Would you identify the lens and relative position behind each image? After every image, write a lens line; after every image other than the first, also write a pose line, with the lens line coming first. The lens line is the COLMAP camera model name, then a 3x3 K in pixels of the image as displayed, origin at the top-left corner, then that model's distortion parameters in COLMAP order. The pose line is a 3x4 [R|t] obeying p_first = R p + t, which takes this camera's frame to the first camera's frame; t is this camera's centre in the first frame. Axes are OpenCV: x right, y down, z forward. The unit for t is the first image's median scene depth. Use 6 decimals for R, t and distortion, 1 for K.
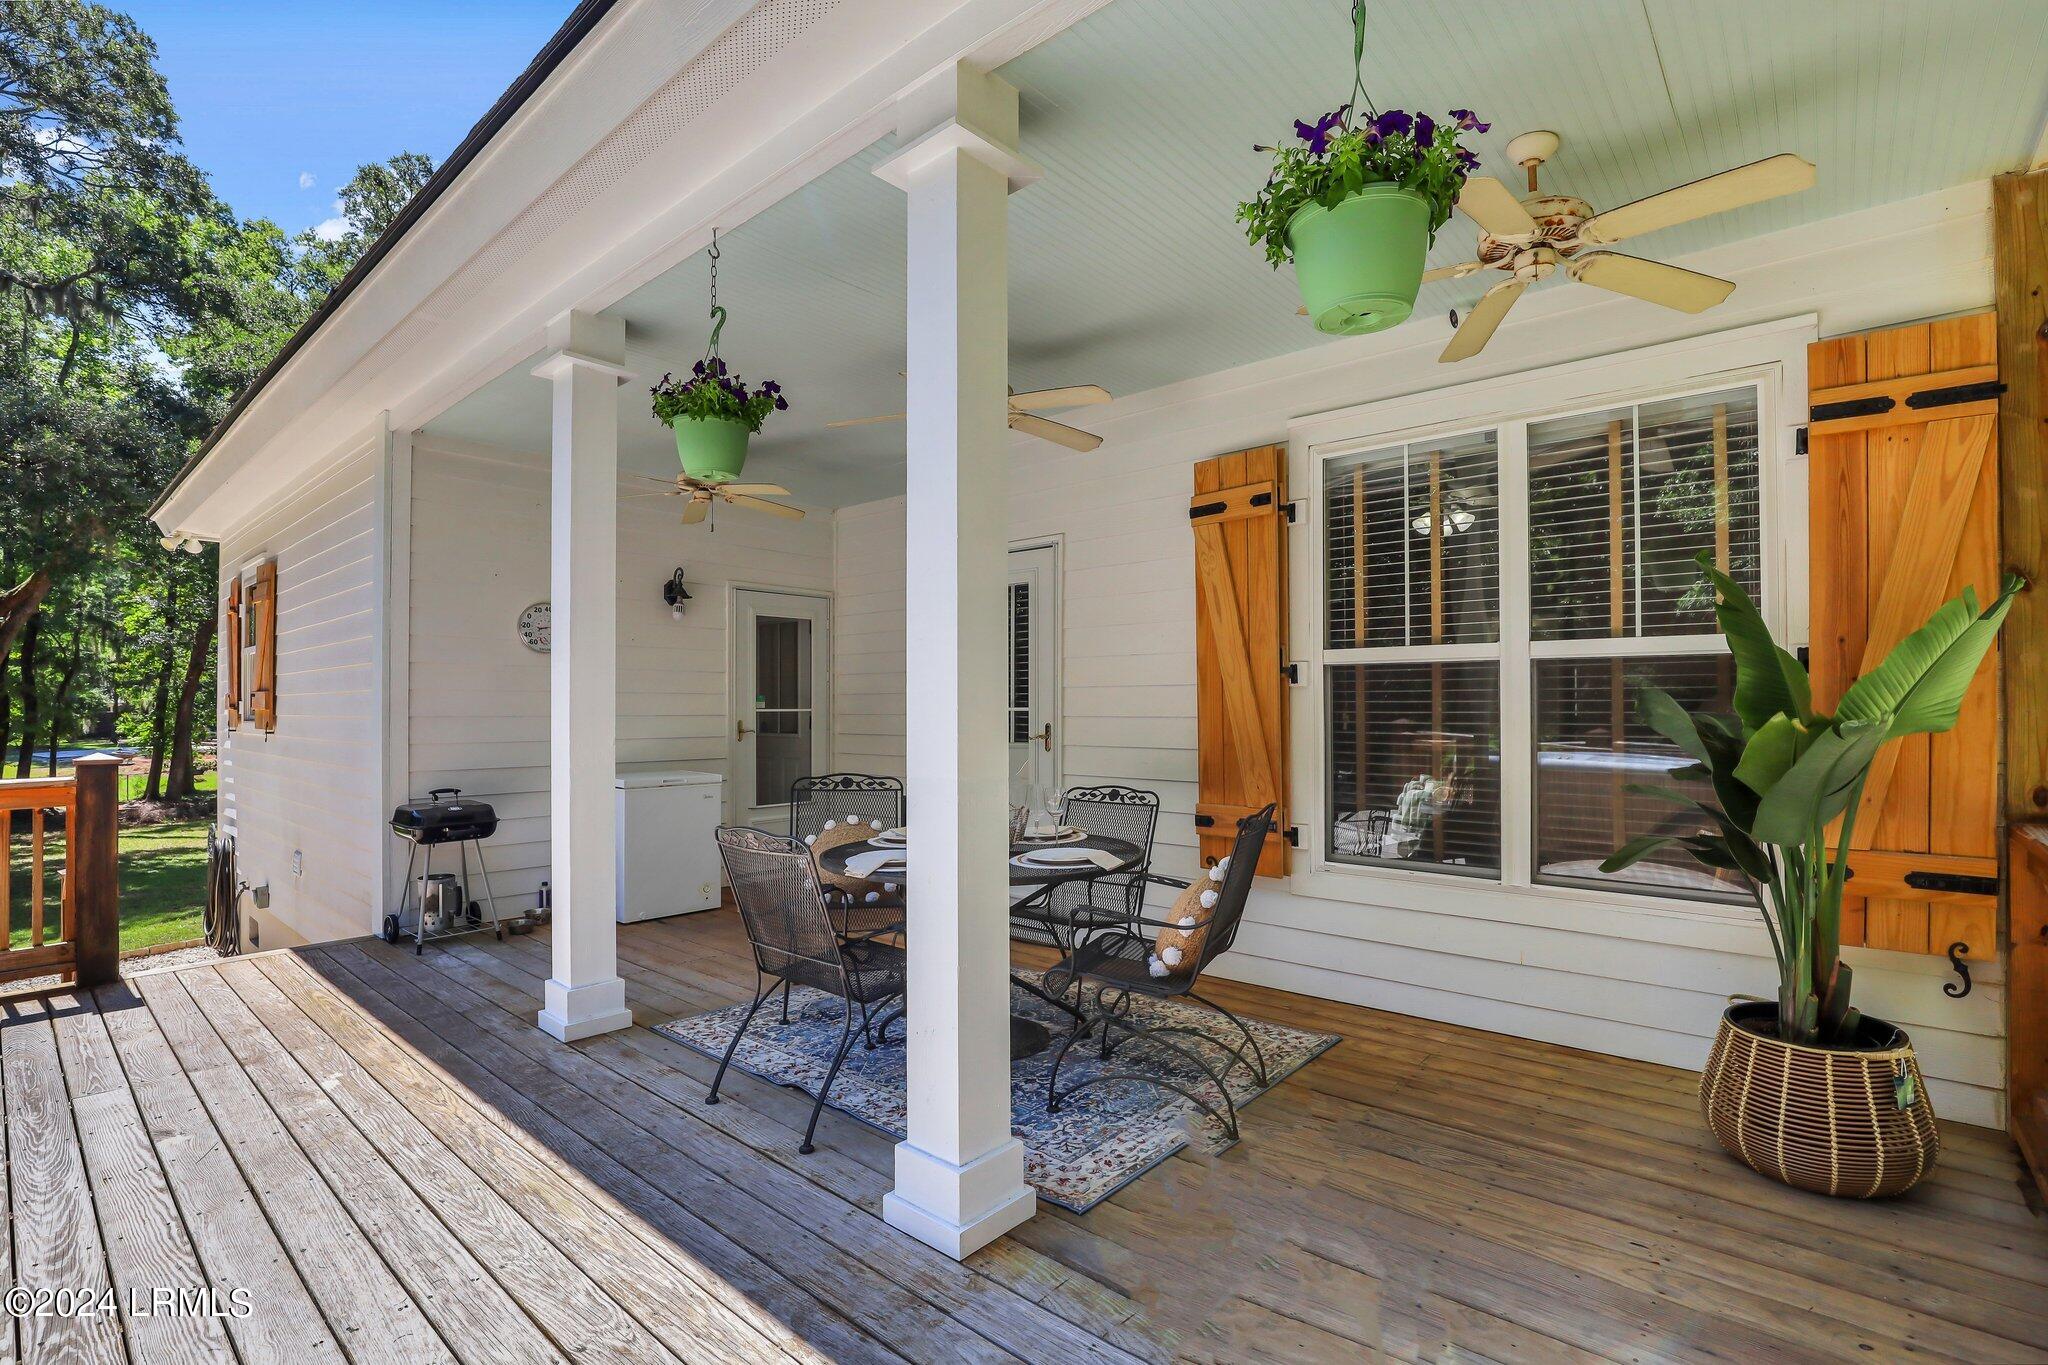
lens RADIAL K [[954.2, 0, 1024.9], [0, 954.2, 694.9], [0, 0, 1]] dist [-0.021157, 0.000601]
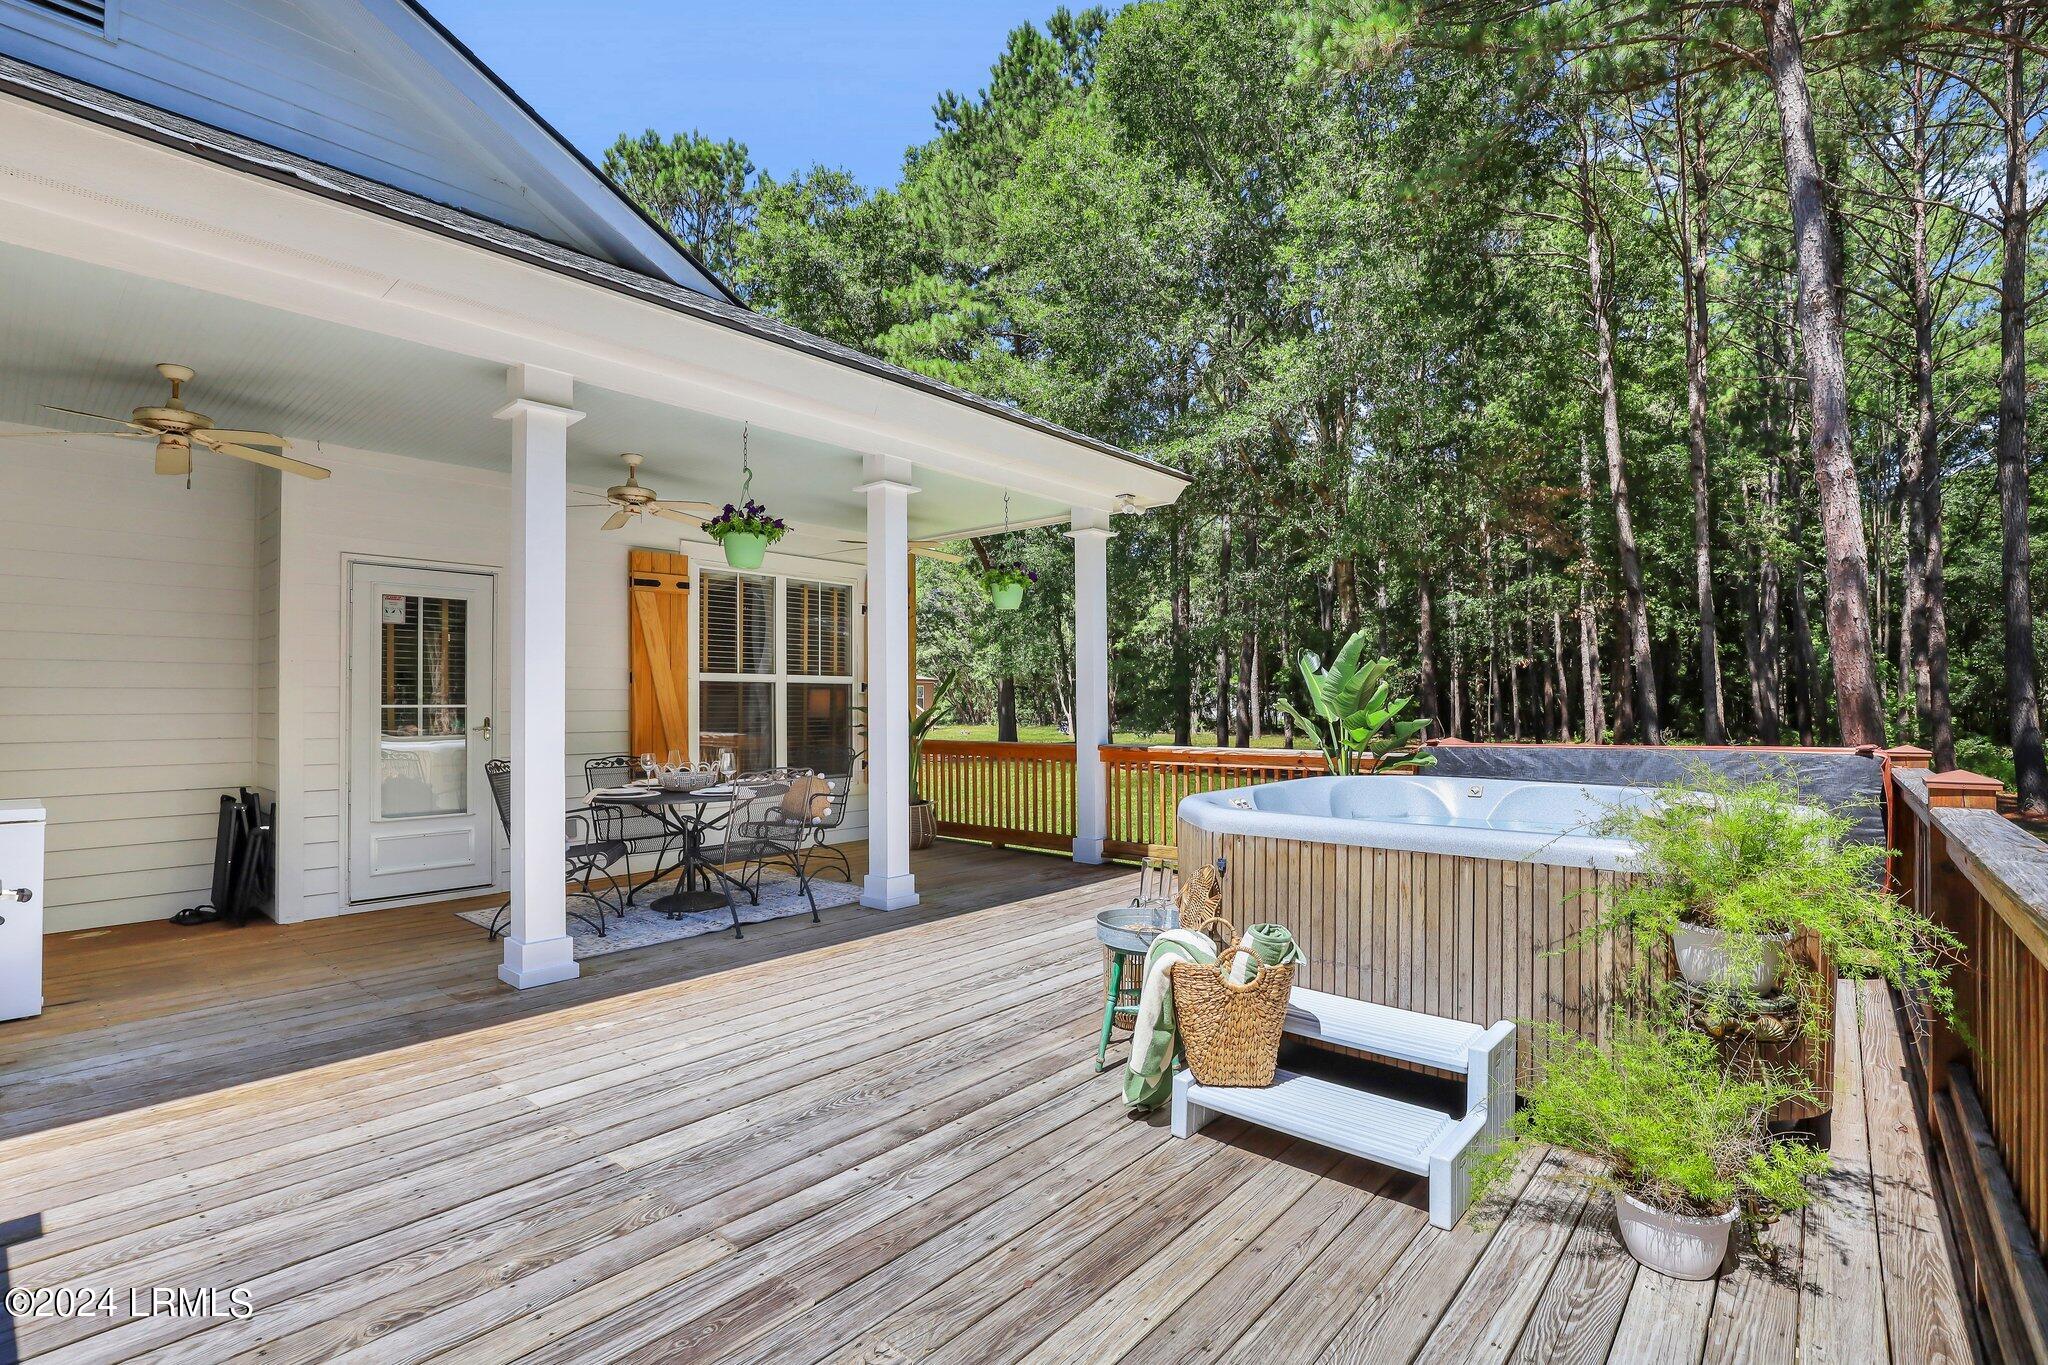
lens RADIAL K [[954.2, 0, 1033.9], [0, 954.2, 690.9], [0, 0, 1]] dist [-0.021157, 0.000601]
pose [[-0.030524, 0.013824, 0.999438, -1.708517], [-0.011003, 0.999839, -0.014166, 0.008503], [-0.999473, -0.011429, -0.030367, 0.446618]]
